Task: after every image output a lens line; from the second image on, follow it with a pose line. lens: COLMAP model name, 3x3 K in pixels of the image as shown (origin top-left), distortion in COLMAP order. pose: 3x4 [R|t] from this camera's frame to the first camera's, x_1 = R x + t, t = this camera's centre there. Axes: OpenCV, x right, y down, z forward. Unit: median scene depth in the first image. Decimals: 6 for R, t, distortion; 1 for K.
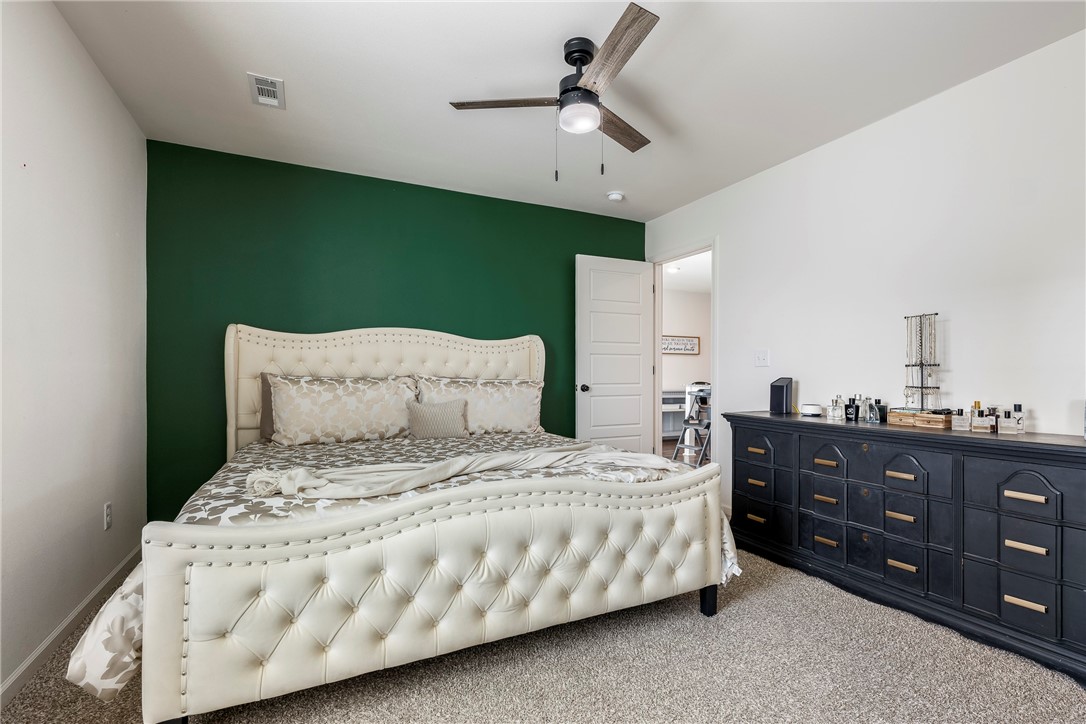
lens RADIAL K [[515.1, 0, 572.0], [0, 515.1, 379.8], [0, 0, 1]] dist [0.000237, -0.000101]
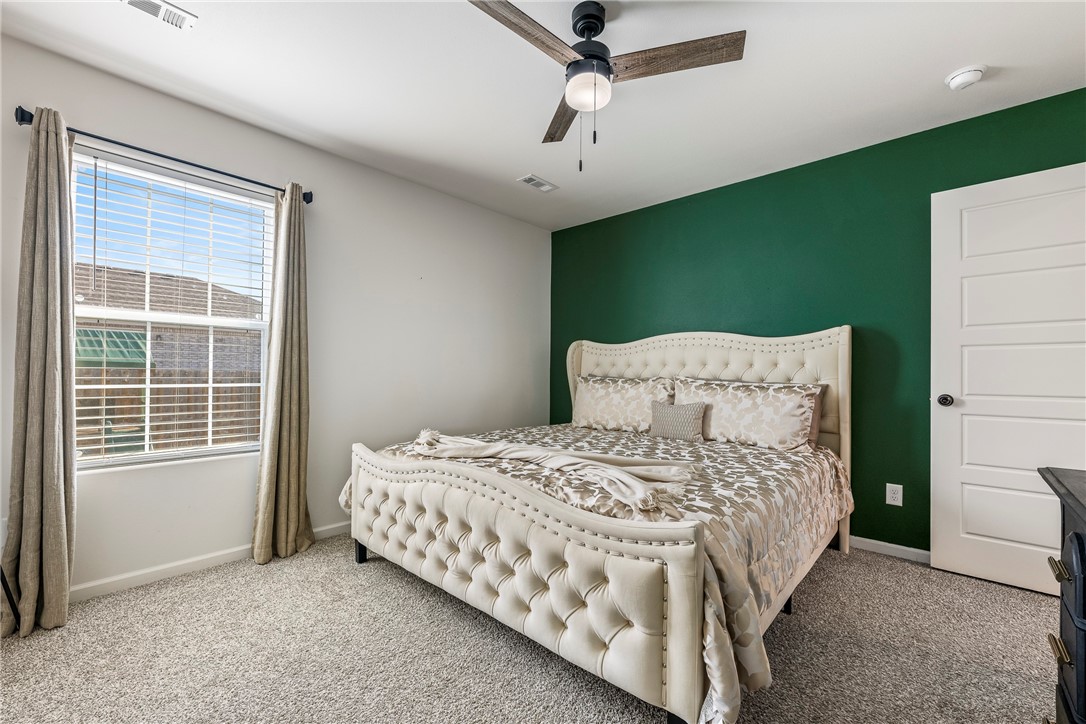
lens RADIAL K [[457.3, 0, 544.4], [0, 457.3, 373.9], [0, 0, 1]] dist [0.001065, 0.000044]
pose [[0.336523, 0.000729, -0.941675, 0.512740], [-0.019481, 0.999791, -0.006187, -0.003870], [0.941474, 0.020427, 0.336467, 0.460804]]
